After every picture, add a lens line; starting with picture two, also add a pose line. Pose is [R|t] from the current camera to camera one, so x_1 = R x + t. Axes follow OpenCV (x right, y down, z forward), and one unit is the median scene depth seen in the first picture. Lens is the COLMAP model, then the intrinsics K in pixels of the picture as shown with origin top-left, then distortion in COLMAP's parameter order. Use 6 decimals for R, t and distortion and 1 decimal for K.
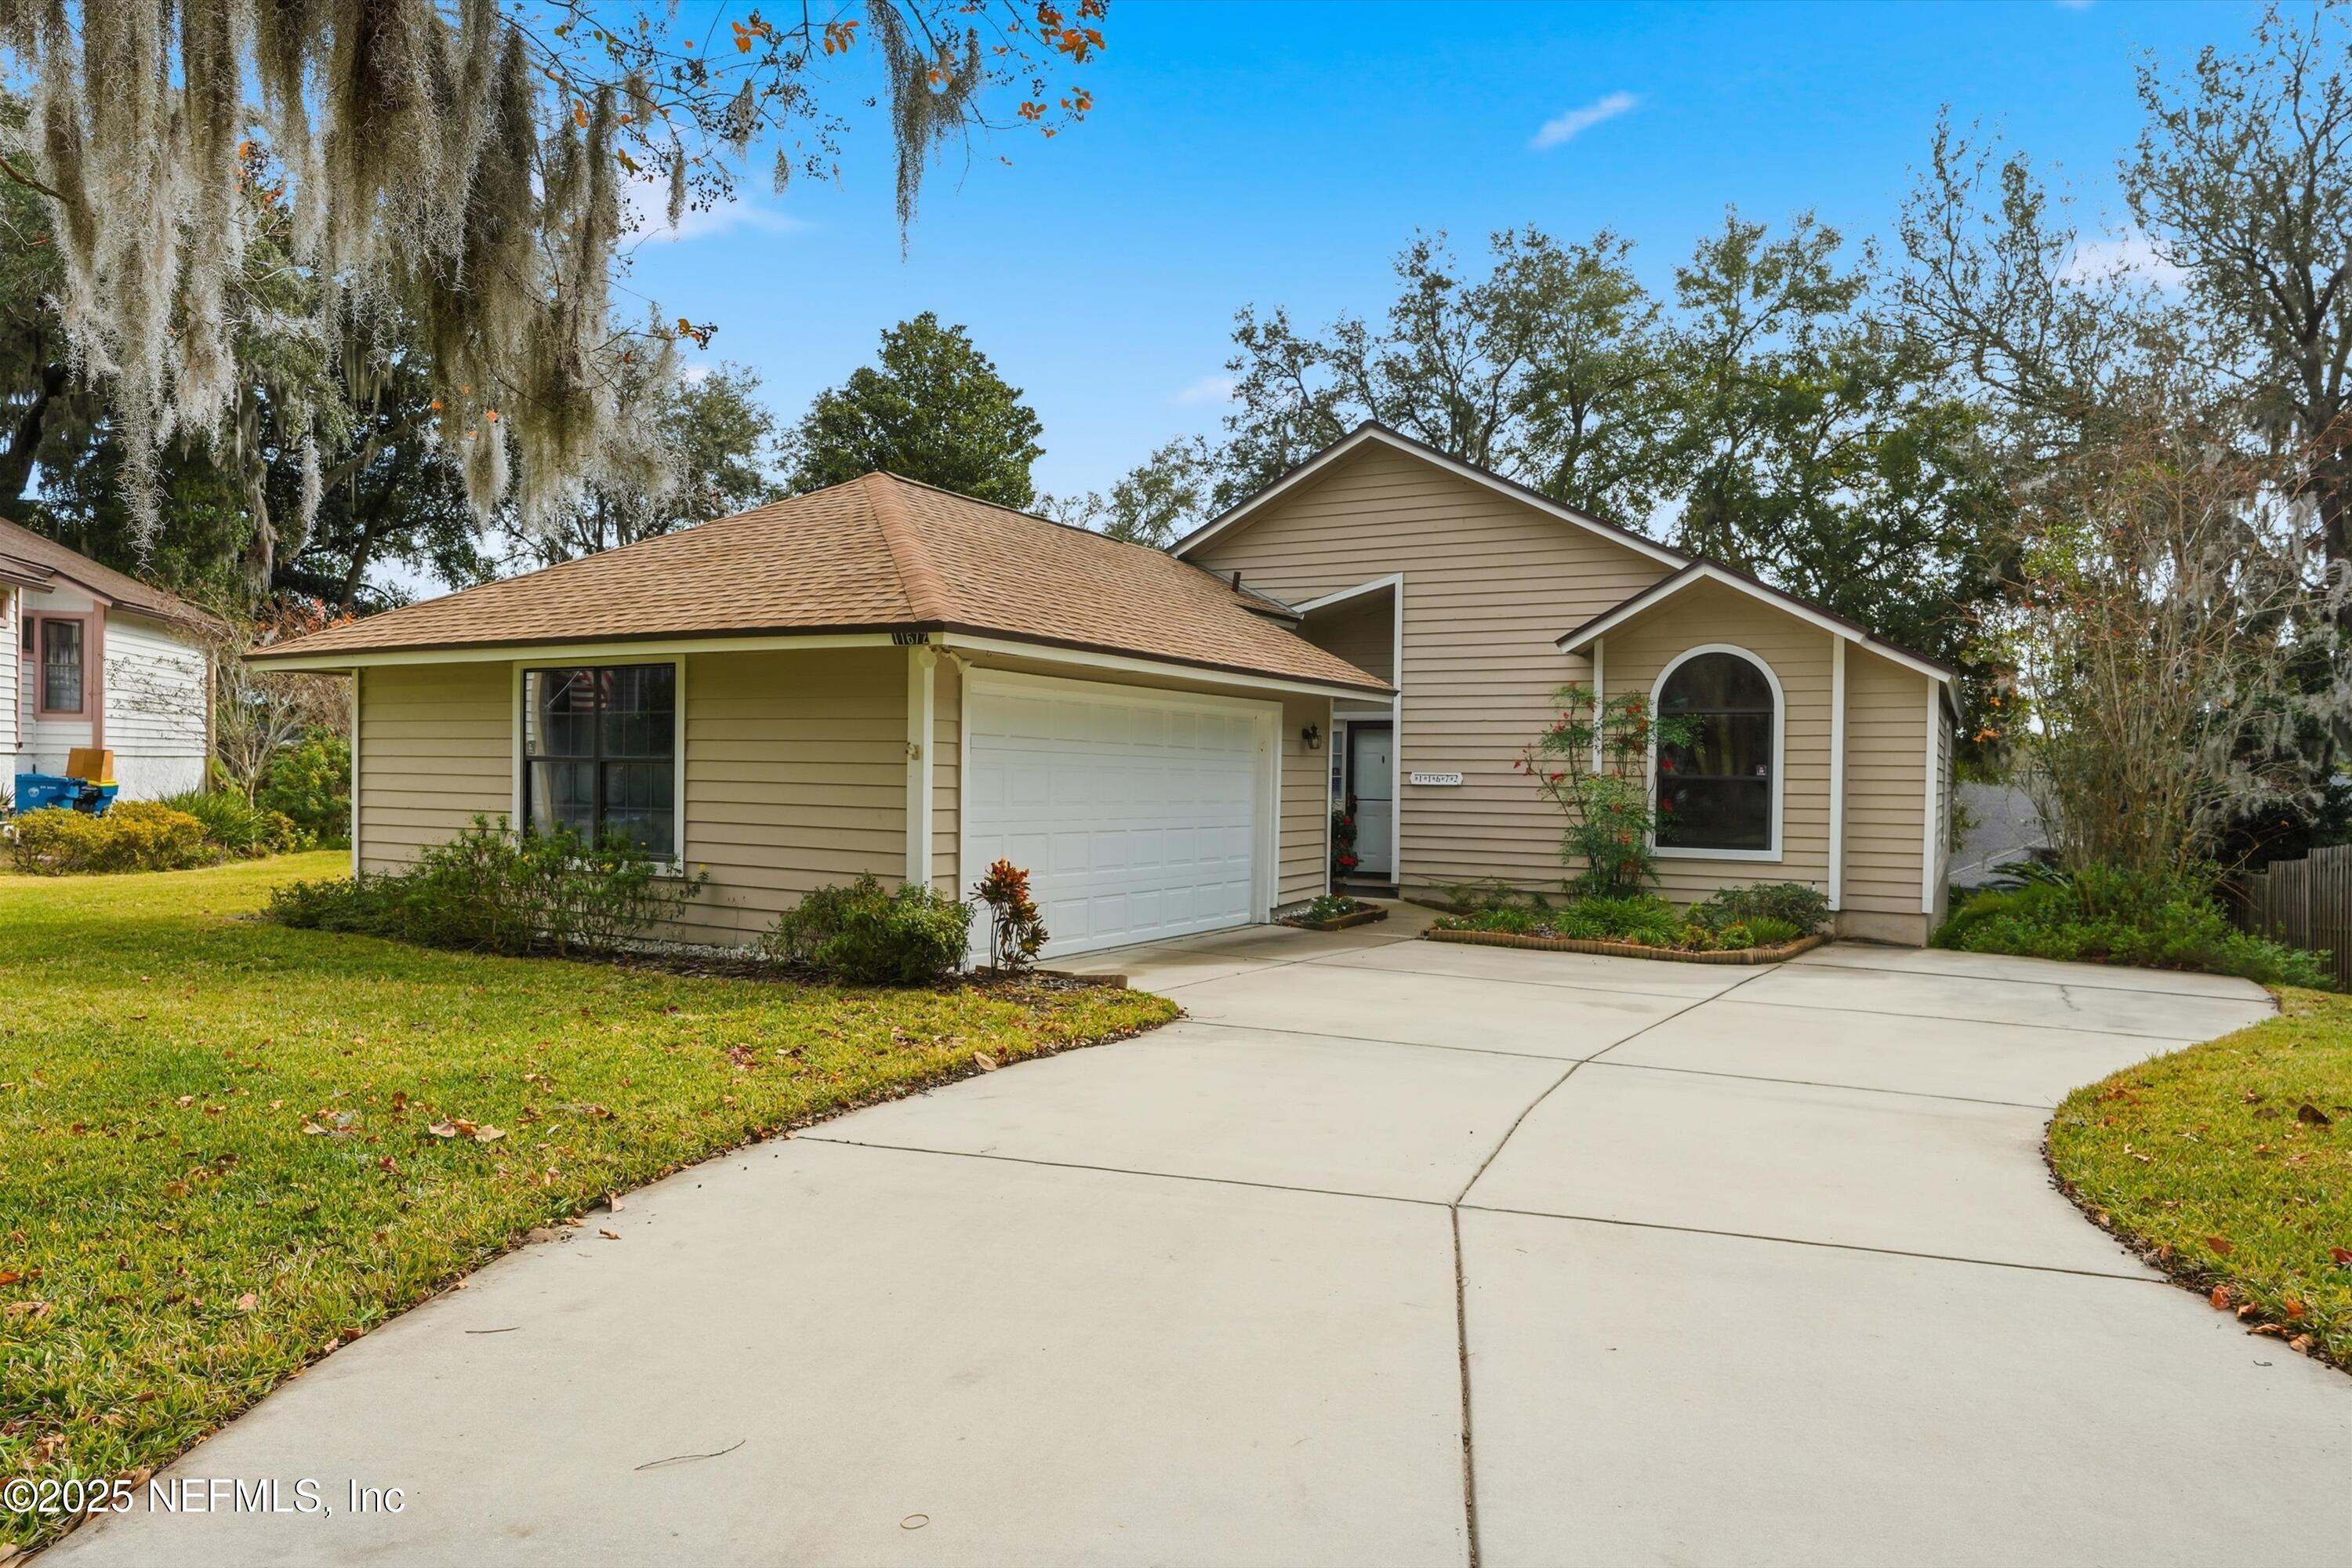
lens RADIAL K [[1422.6, 0, 1176.0], [0, 1422.6, 784.0], [0, 0, 1]] dist [0.002118, 0.000509]
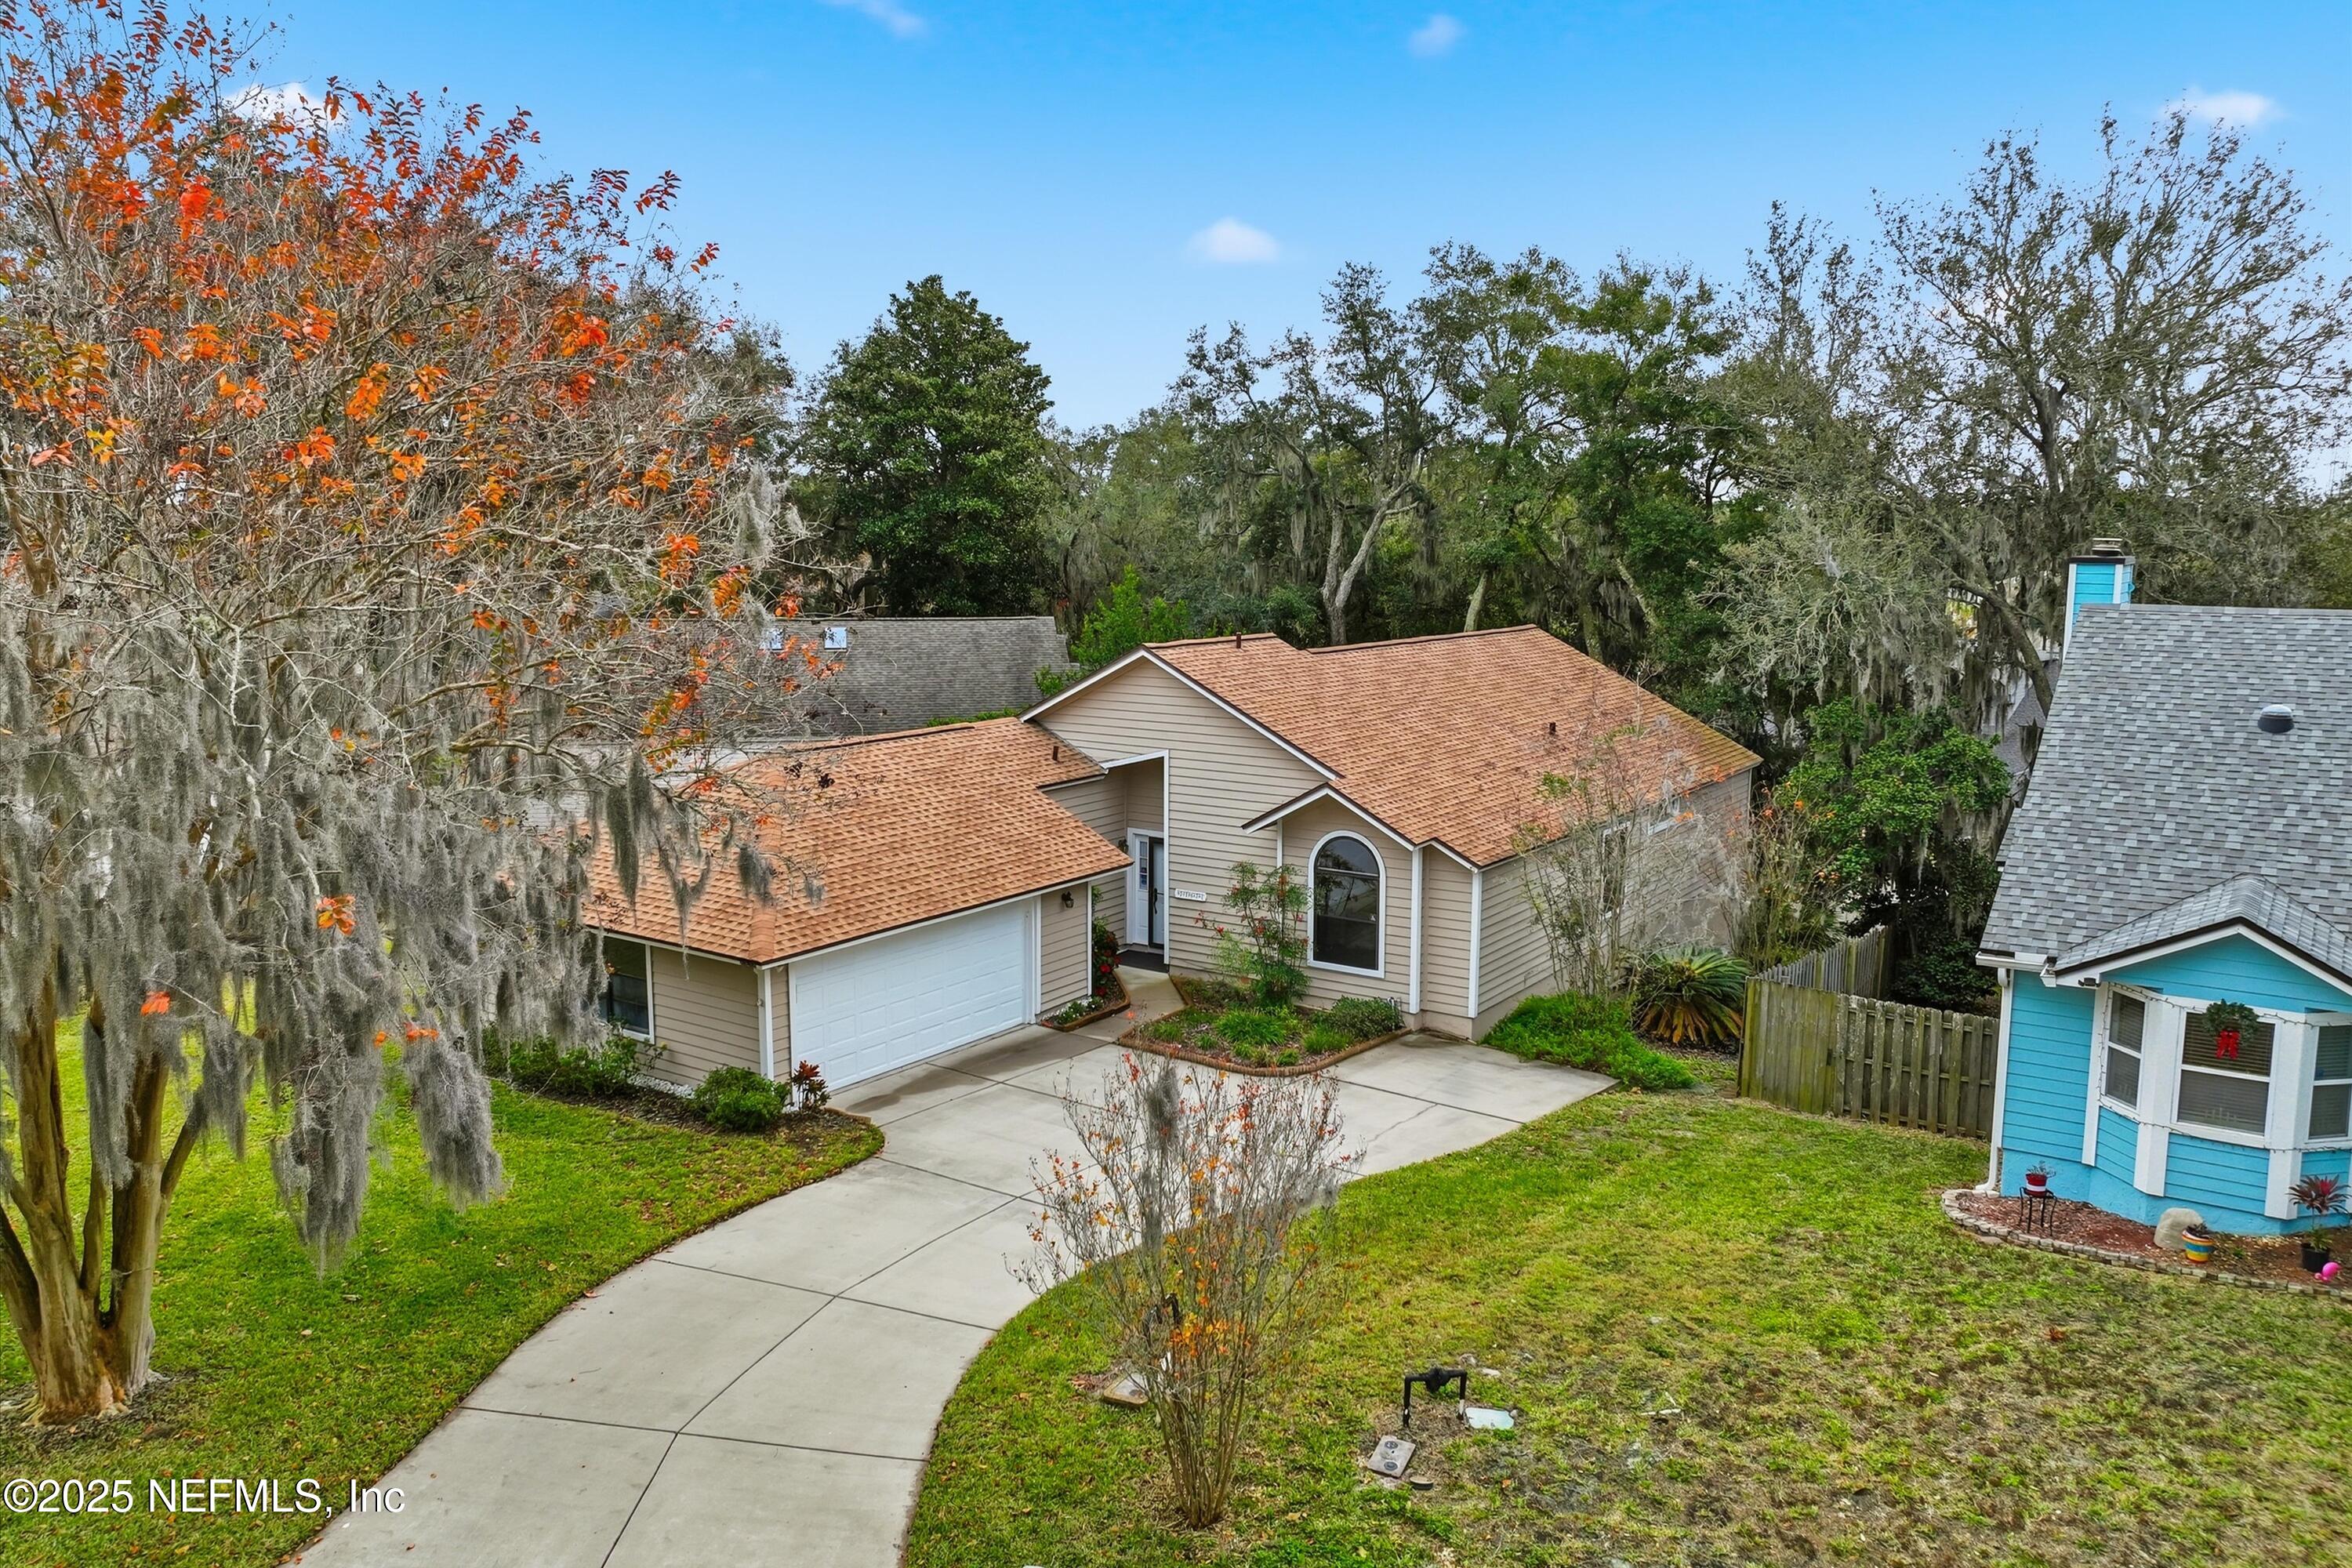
lens RADIAL K [[1679.0, 0, 1176.0], [0, 1679.0, 784.0], [0, 0, 1]] dist [0.117214, 0.000970]
pose [[0.994362, 0.004263, -0.105949, 0.339318], [0.010882, 0.989814, 0.141952, -0.348506], [0.105475, -0.142305, 0.984187, -0.647205]]
